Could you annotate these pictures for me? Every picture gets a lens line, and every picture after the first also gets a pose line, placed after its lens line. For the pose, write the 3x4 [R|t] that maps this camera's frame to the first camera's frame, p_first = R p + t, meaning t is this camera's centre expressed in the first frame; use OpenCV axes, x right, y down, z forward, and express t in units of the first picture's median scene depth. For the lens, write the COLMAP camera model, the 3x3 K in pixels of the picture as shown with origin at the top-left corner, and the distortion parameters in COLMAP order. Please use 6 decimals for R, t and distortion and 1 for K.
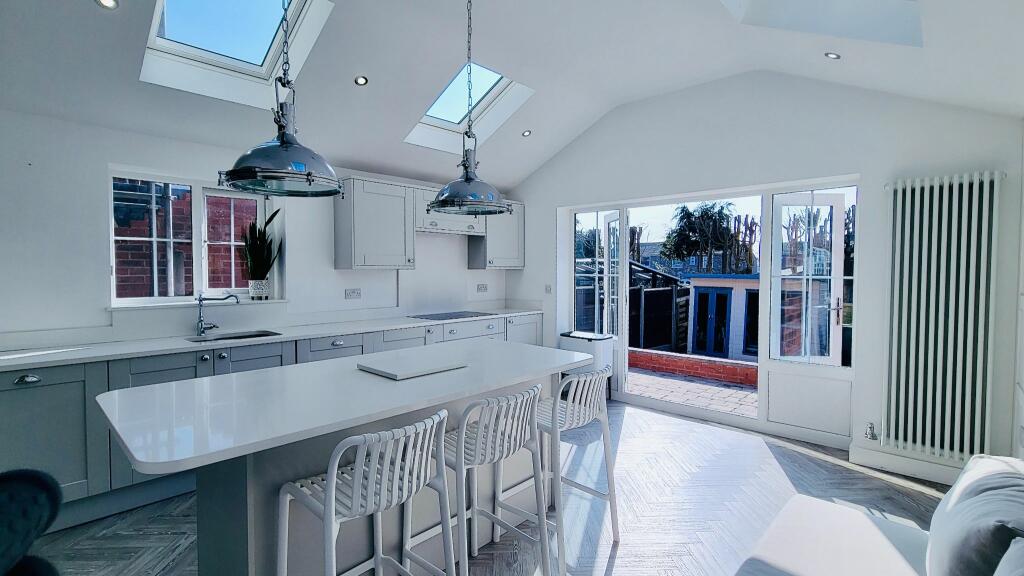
lens RADIAL K [[463.8, 0, 512.0], [0, 463.8, 288.0], [0, 0, 1]] dist [-0.002853, -0.000162]
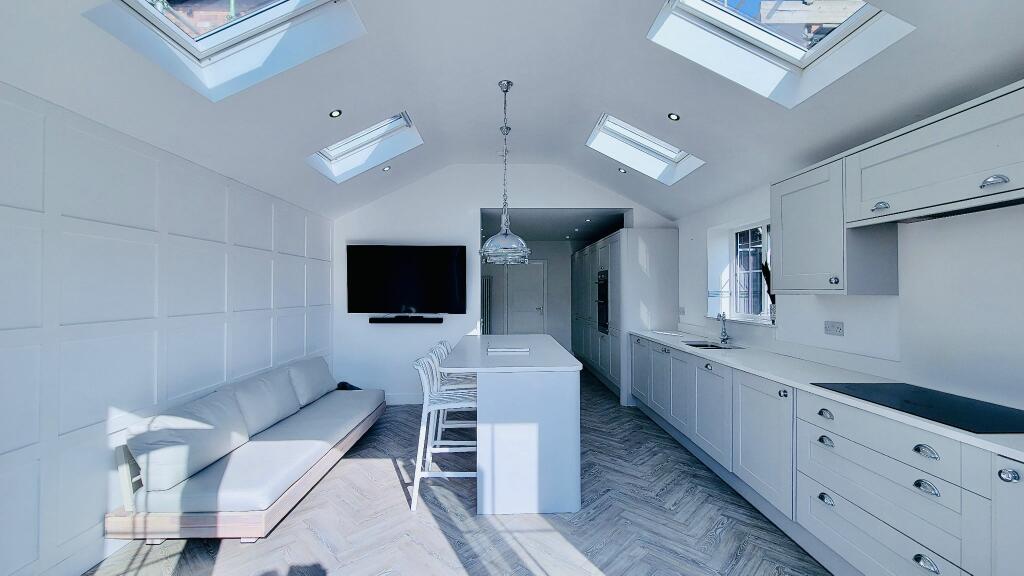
lens RADIAL K [[414.9, 0, 512.0], [0, 414.9, 288.0], [0, 0, 1]] dist [0.001614, 0.000224]
pose [[-0.719011, -0.005471, -0.694977, 0.514112], [-0.025264, 0.999514, 0.018269, -0.054228], [0.694539, 0.030693, -0.718800, 1.229319]]
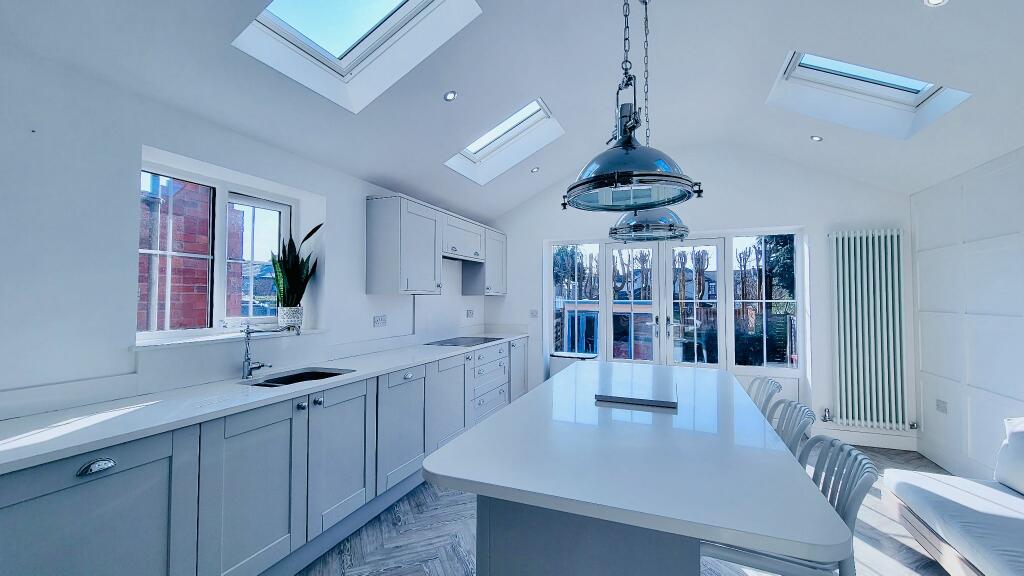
lens RADIAL K [[414.9, 0, 512.0], [0, 414.9, 288.0], [0, 0, 1]] dist [0.001614, 0.000224]
pose [[0.932734, 0.008010, 0.360477, -0.437172], [0.014558, 0.998101, -0.059848, -0.000336], [-0.360272, 0.061070, 0.930846, 0.157040]]
